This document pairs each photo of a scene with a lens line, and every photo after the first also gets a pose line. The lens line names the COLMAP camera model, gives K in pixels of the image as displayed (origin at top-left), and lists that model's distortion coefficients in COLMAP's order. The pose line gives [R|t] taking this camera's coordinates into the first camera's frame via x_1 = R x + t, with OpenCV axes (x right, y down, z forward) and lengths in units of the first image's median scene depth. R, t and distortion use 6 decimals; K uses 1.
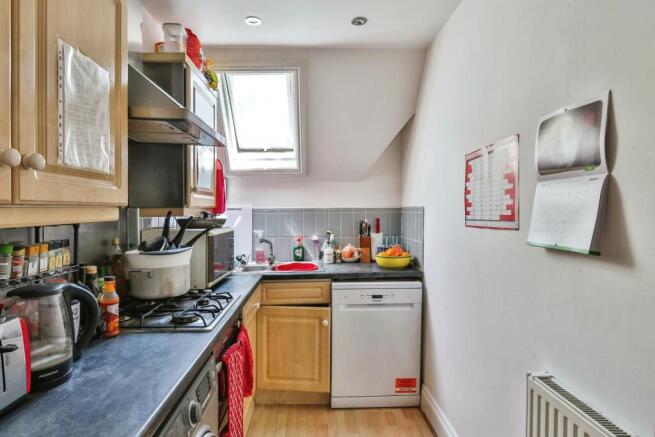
lens RADIAL K [[347.6, 0, 327.5], [0, 347.6, 218.5], [0, 0, 1]] dist [-0.003159, -0.000714]
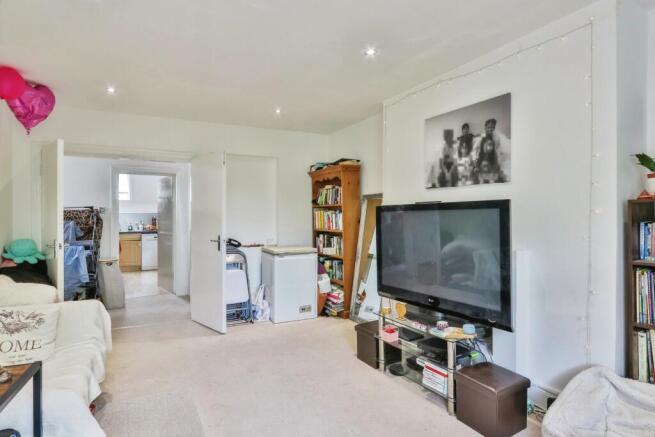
lens RADIAL K [[347.6, 0, 327.5], [0, 347.6, 218.5], [0, 0, 1]] dist [-0.003159, -0.000714]
pose [[0.891405, -0.002775, 0.453199, 0.095154], [0.008735, 0.999901, -0.011057, 0.079190], [-0.453123, 0.013815, 0.891341, -2.892520]]
